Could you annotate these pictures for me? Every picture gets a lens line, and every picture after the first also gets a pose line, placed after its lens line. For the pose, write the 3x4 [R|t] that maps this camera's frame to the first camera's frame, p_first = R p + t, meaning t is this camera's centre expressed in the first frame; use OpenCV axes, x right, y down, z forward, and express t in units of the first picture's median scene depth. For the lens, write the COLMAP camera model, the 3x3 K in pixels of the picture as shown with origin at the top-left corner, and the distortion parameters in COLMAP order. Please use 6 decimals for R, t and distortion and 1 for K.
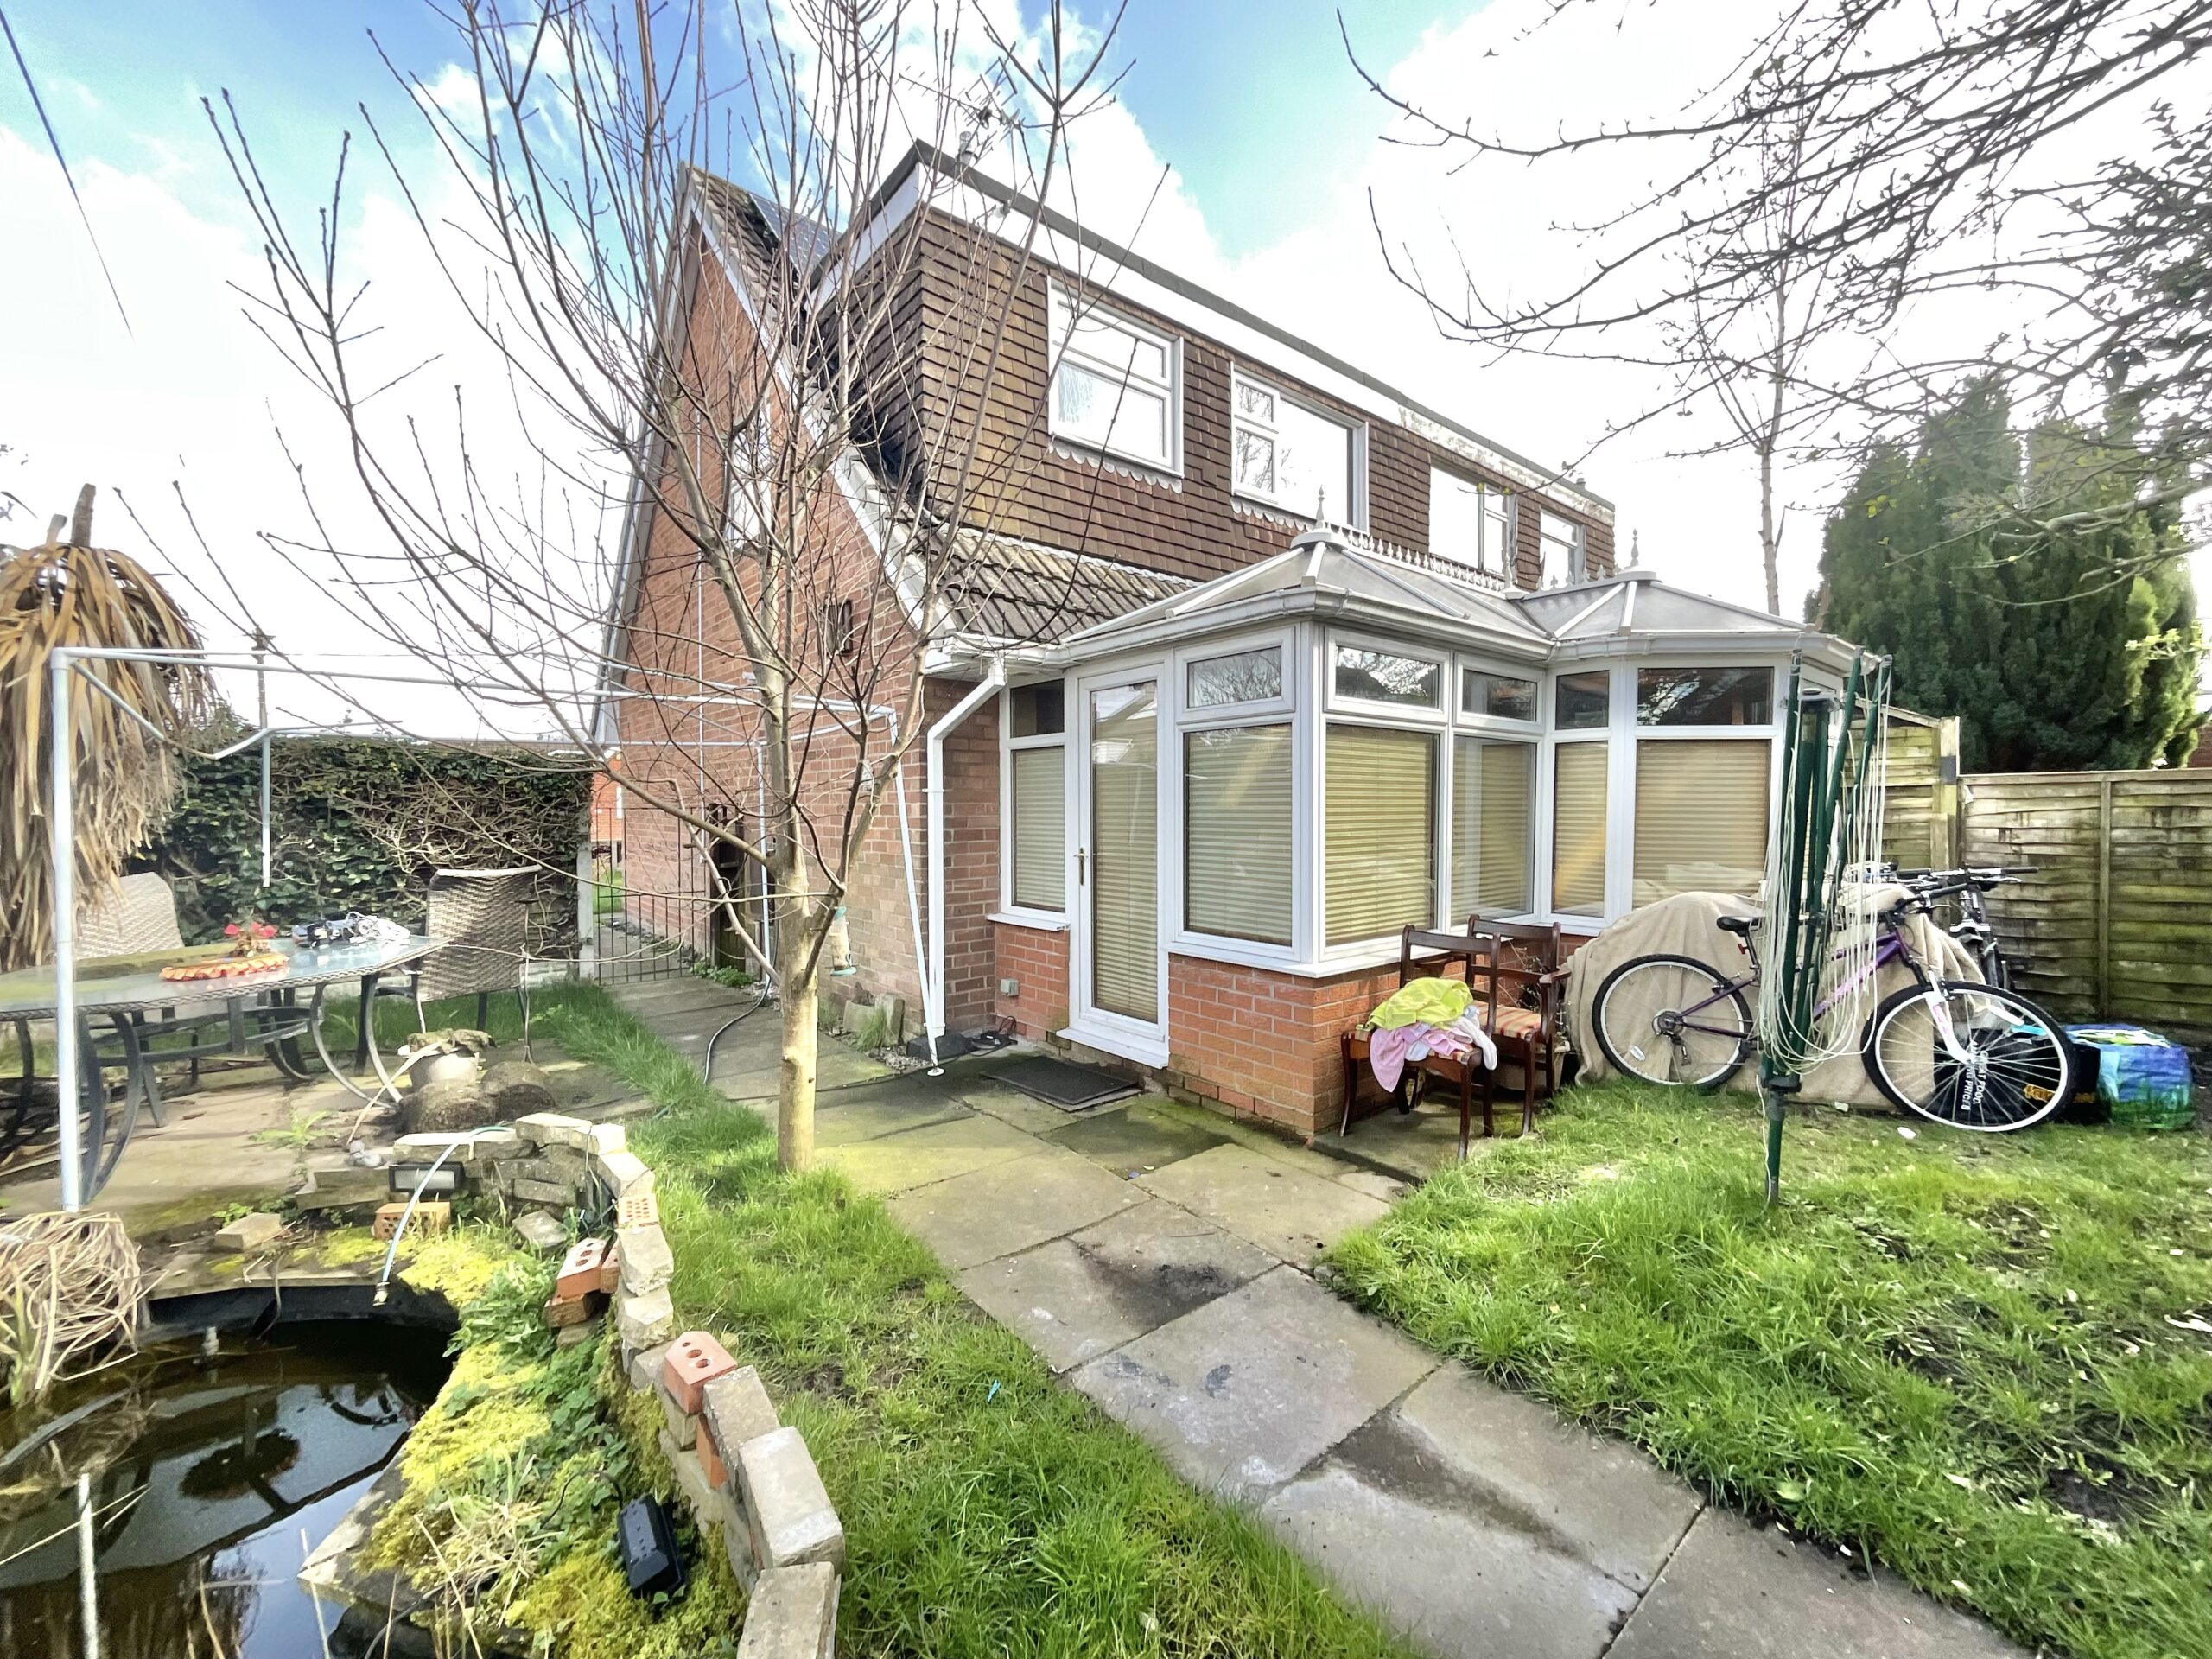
lens RADIAL K [[897.2, 0, 1105.9], [0, 897.2, 827.2], [0, 0, 1]] dist [0.003683, -0.001031]
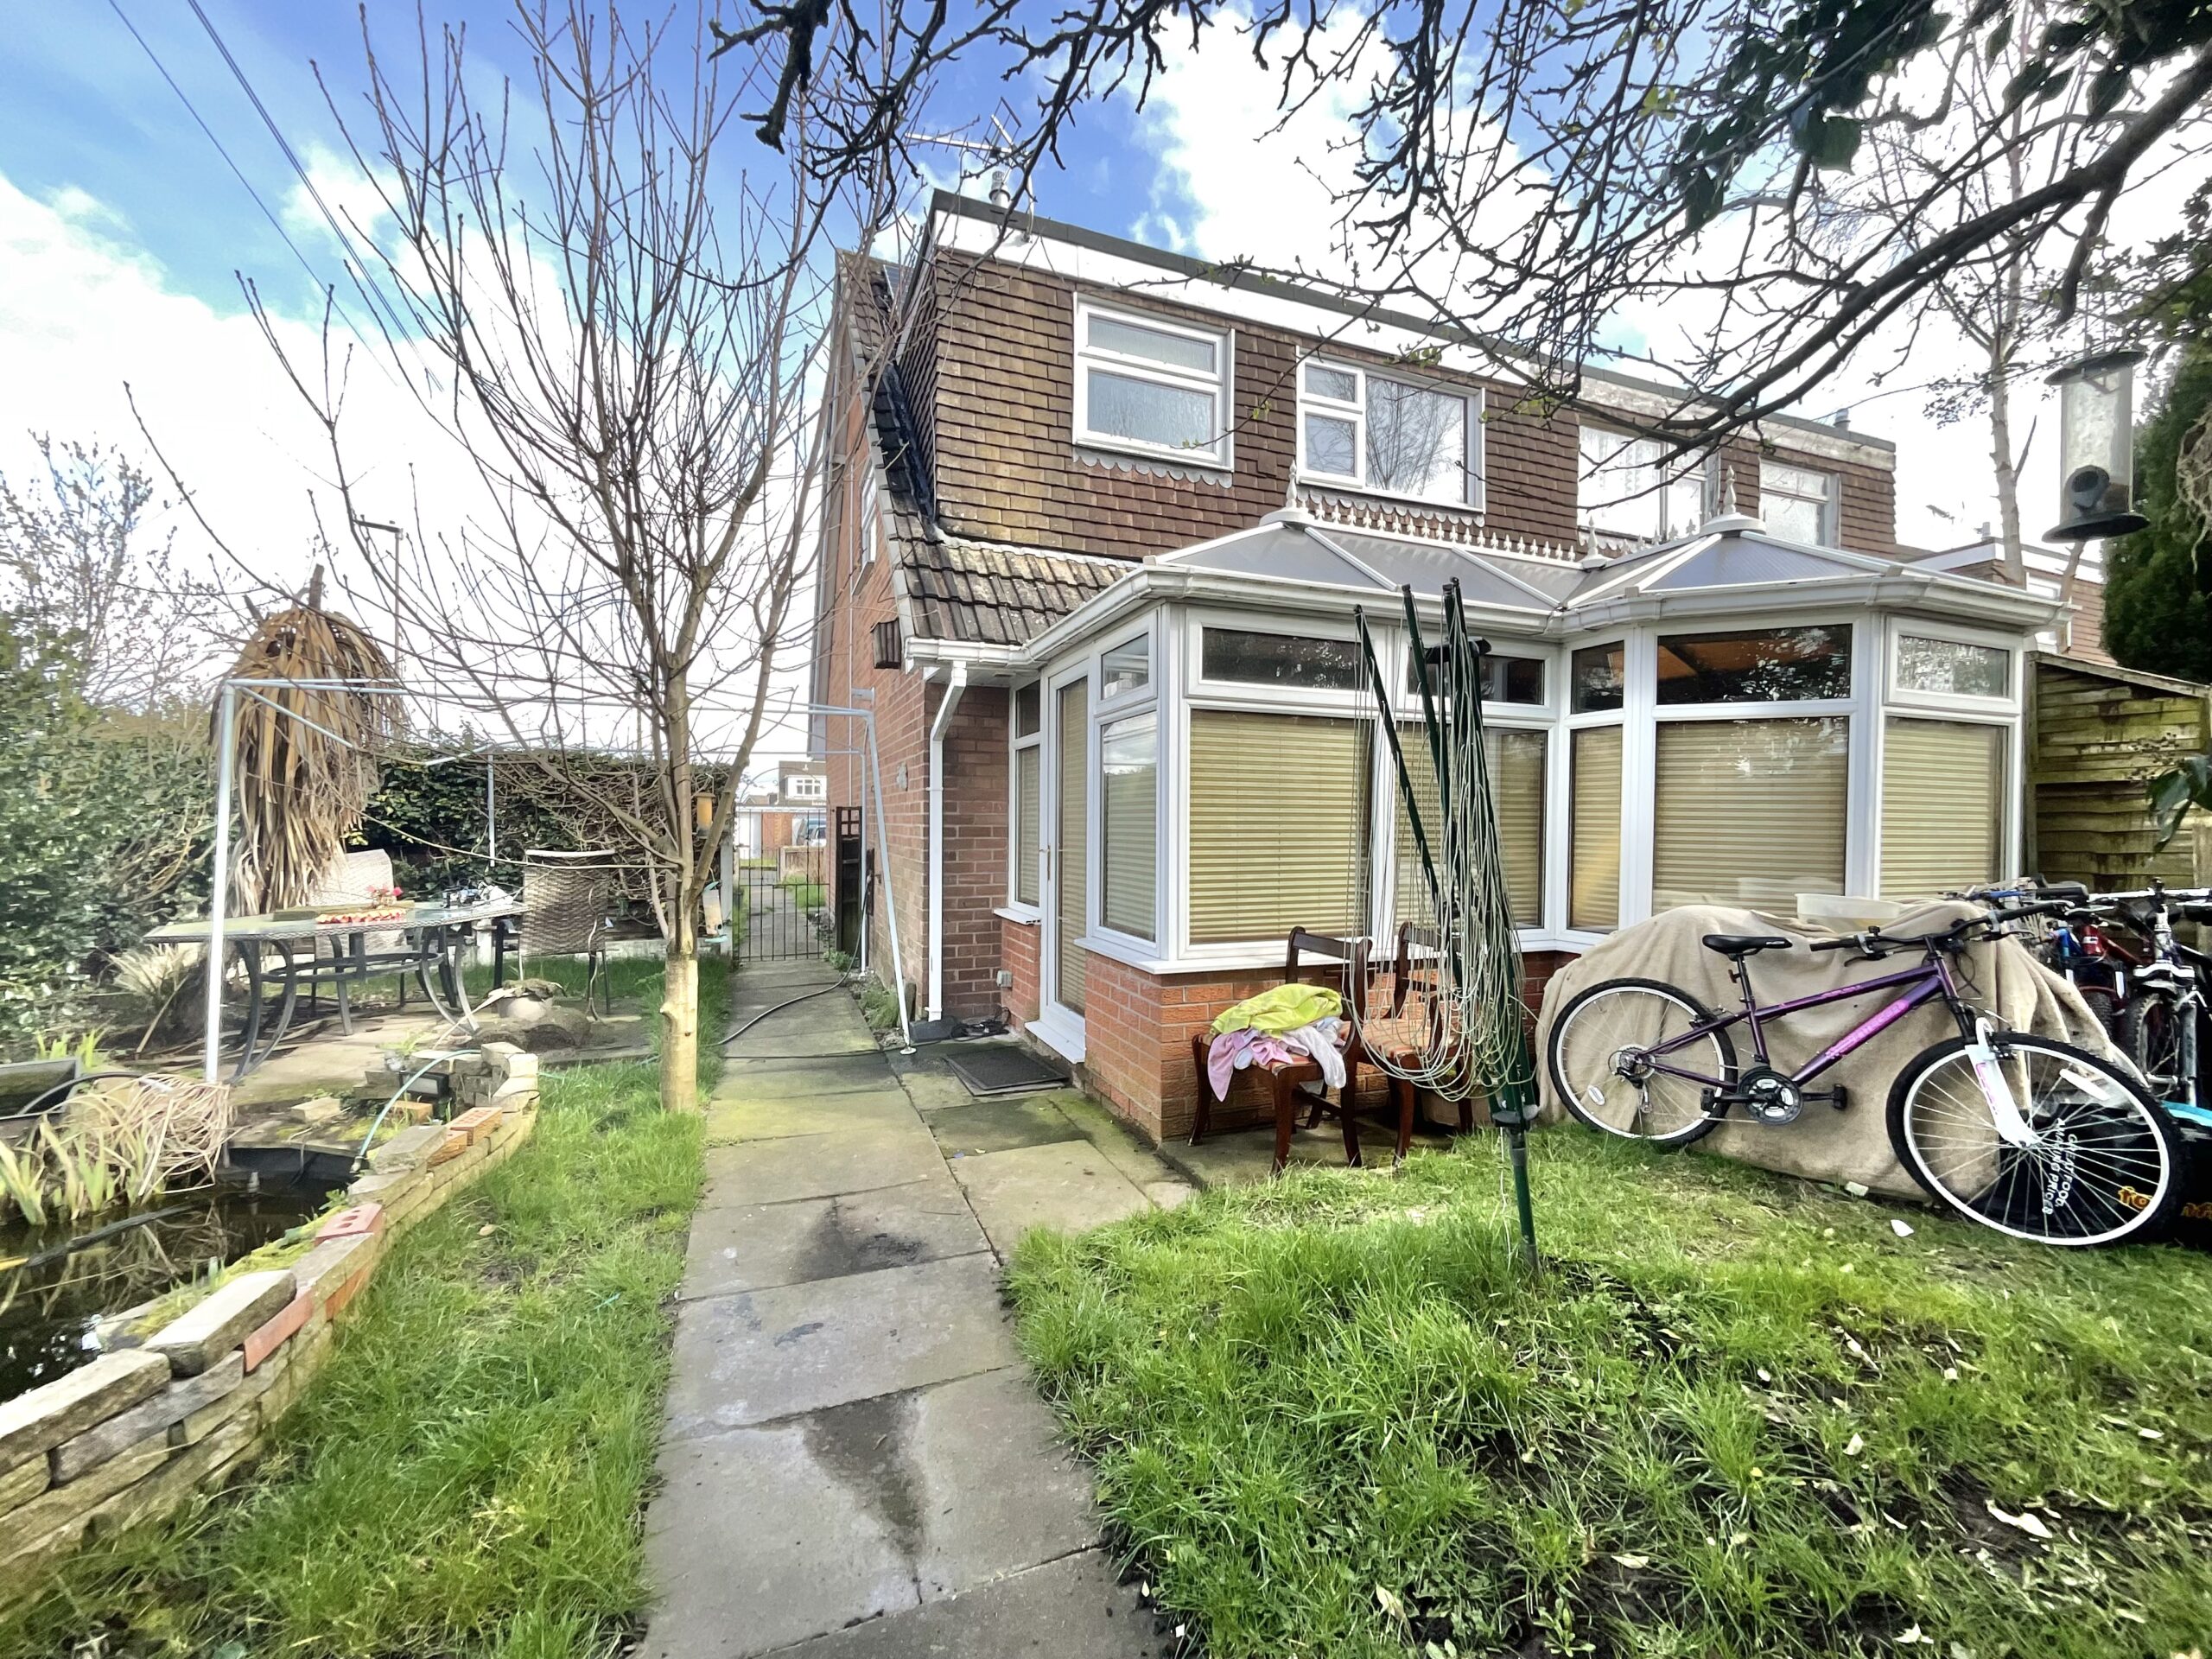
lens RADIAL K [[897.2, 0, 1101.9], [0, 897.2, 826.1], [0, 0, 1]] dist [0.003683, -0.001031]
pose [[0.950302, 0.009605, -0.311182, 0.439820], [-0.016129, 0.999701, -0.018400, 0.026621], [0.310912, 0.022505, 0.950172, 0.066203]]
